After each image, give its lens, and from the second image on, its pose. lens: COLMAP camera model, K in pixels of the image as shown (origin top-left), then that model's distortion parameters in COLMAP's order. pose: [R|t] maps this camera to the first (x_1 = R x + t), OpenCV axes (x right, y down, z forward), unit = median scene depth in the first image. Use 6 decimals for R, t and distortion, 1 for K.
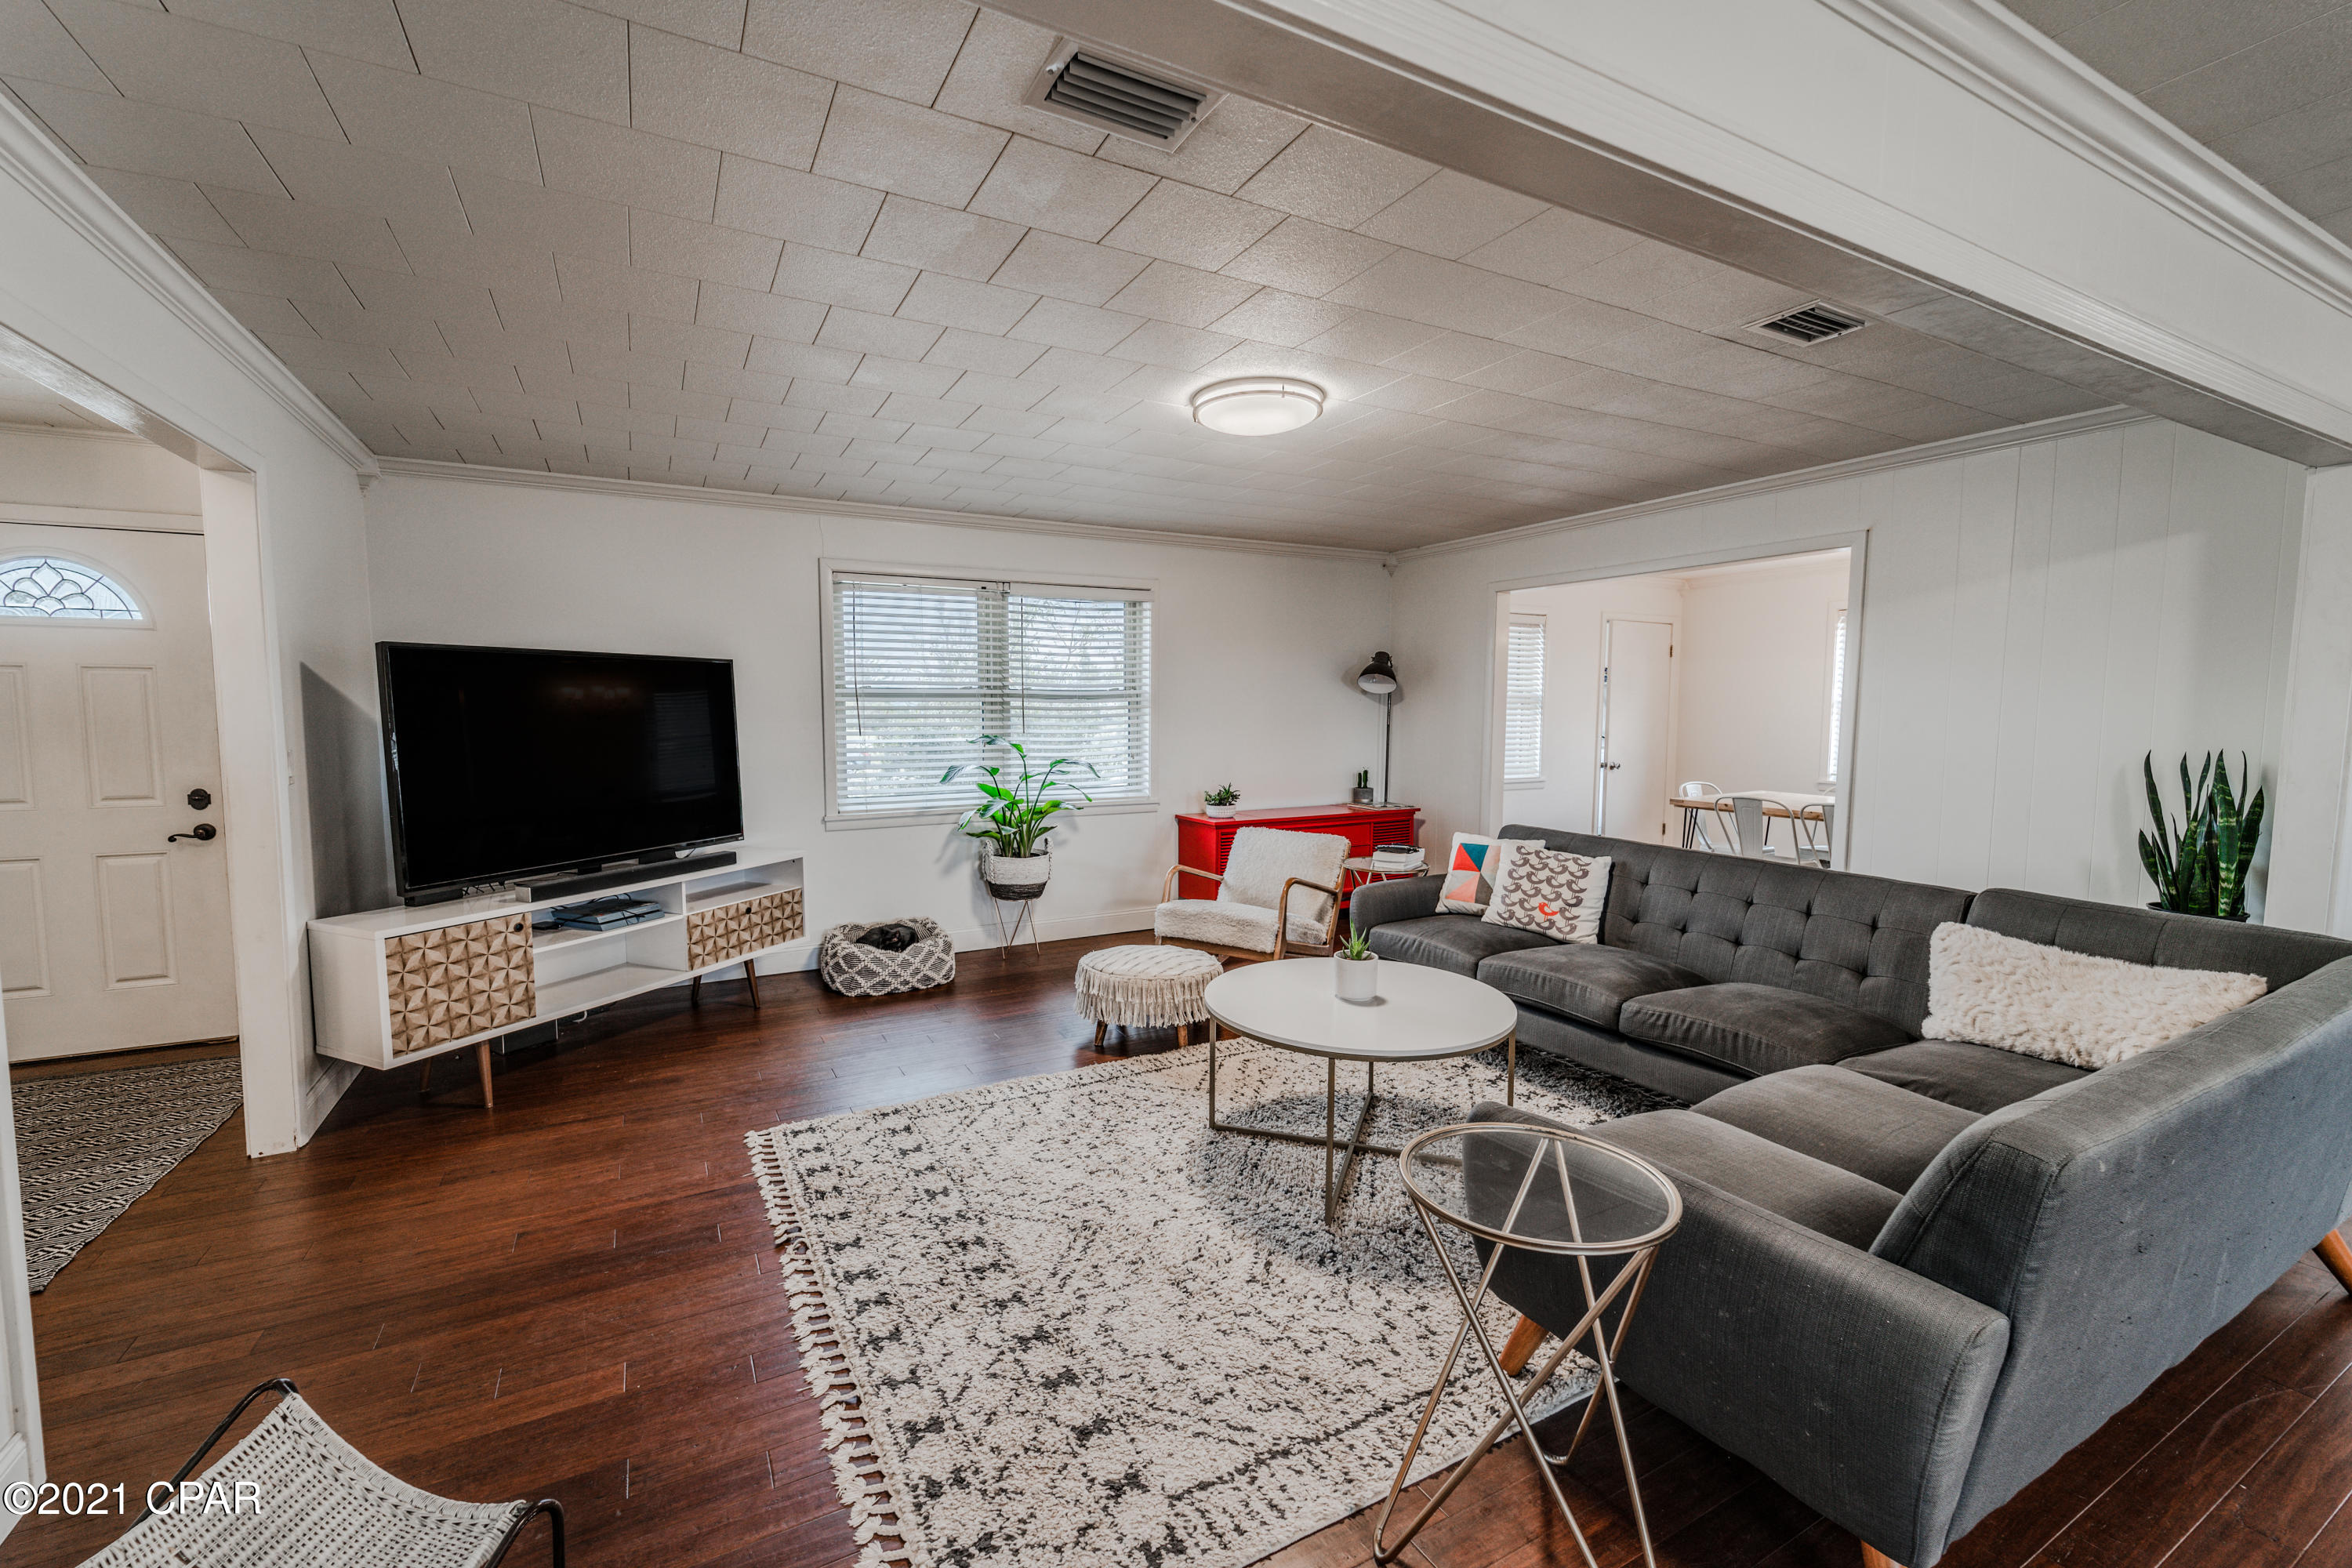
lens RADIAL K [[961.8, 0, 1136.3], [0, 961.8, 779.3], [0, 0, 1]] dist [0.000794, 0.000033]
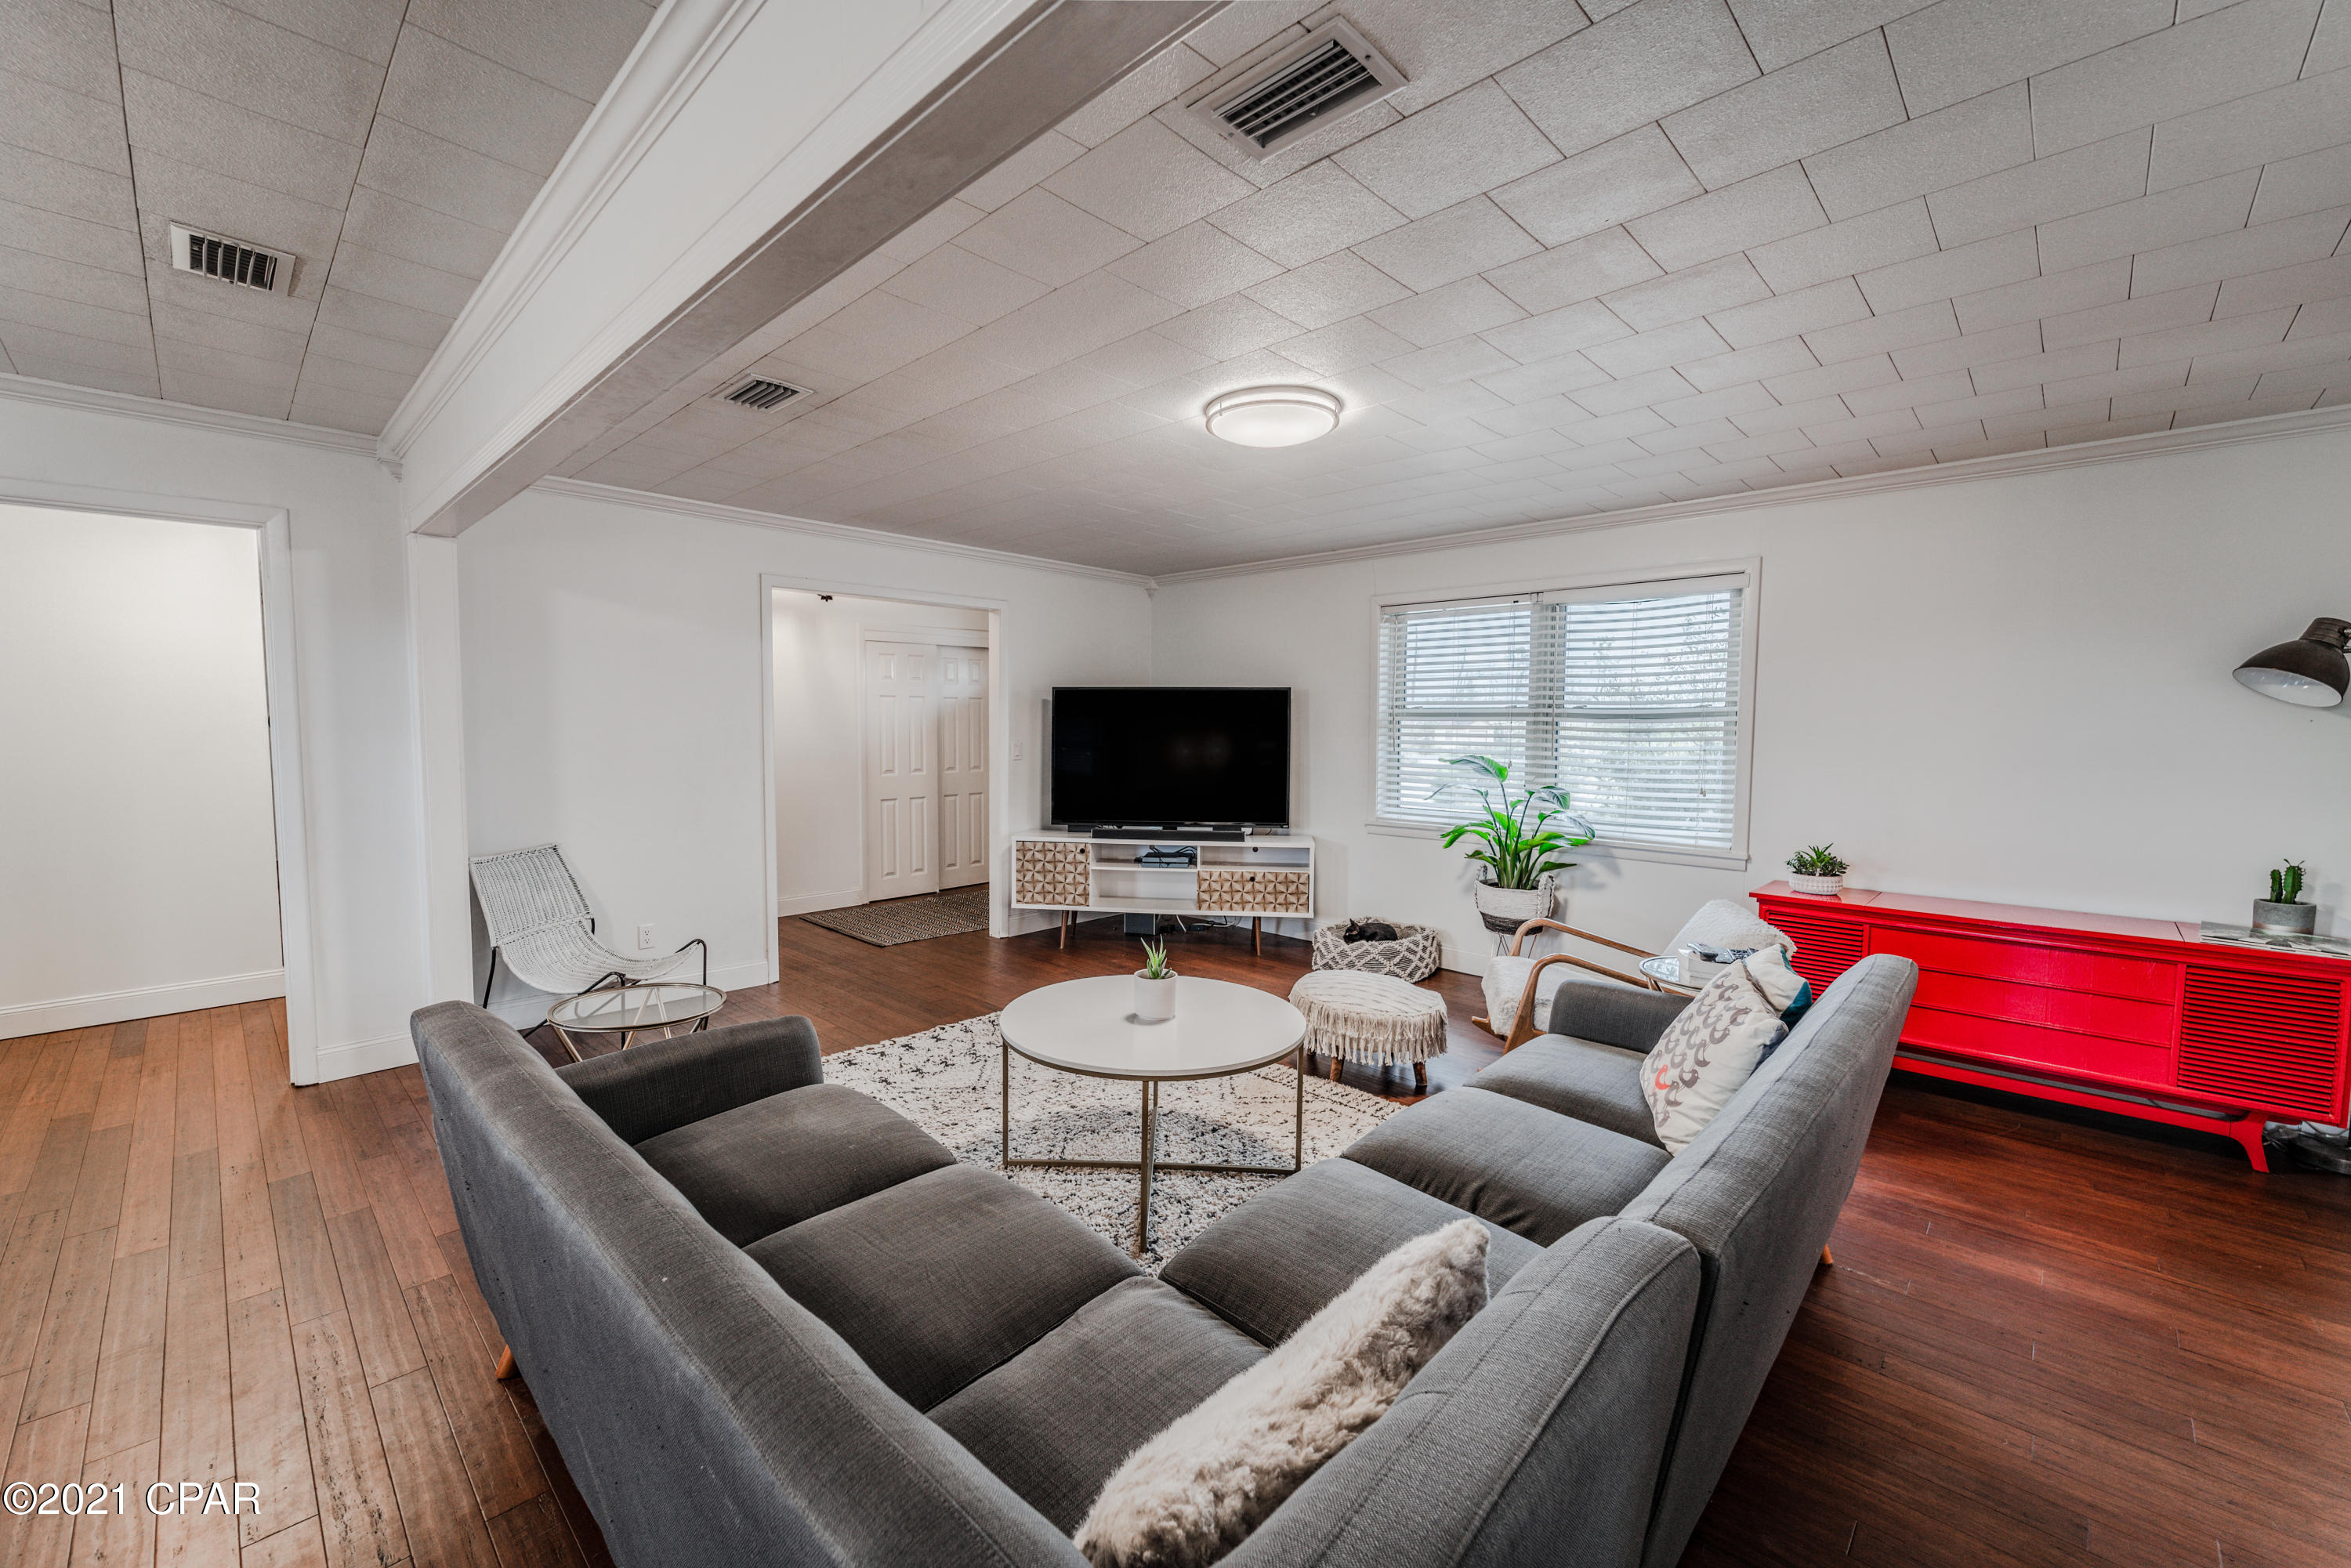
lens RADIAL K [[929.8, 0, 1122.0], [0, 929.8, 779.7], [0, 0, 1]] dist [0.000700, -0.000030]
pose [[0.295683, 0.062316, -0.953251, 0.975447], [-0.081231, 0.995896, 0.039907, -0.045482], [0.951826, 0.065633, 0.299532, 0.579190]]
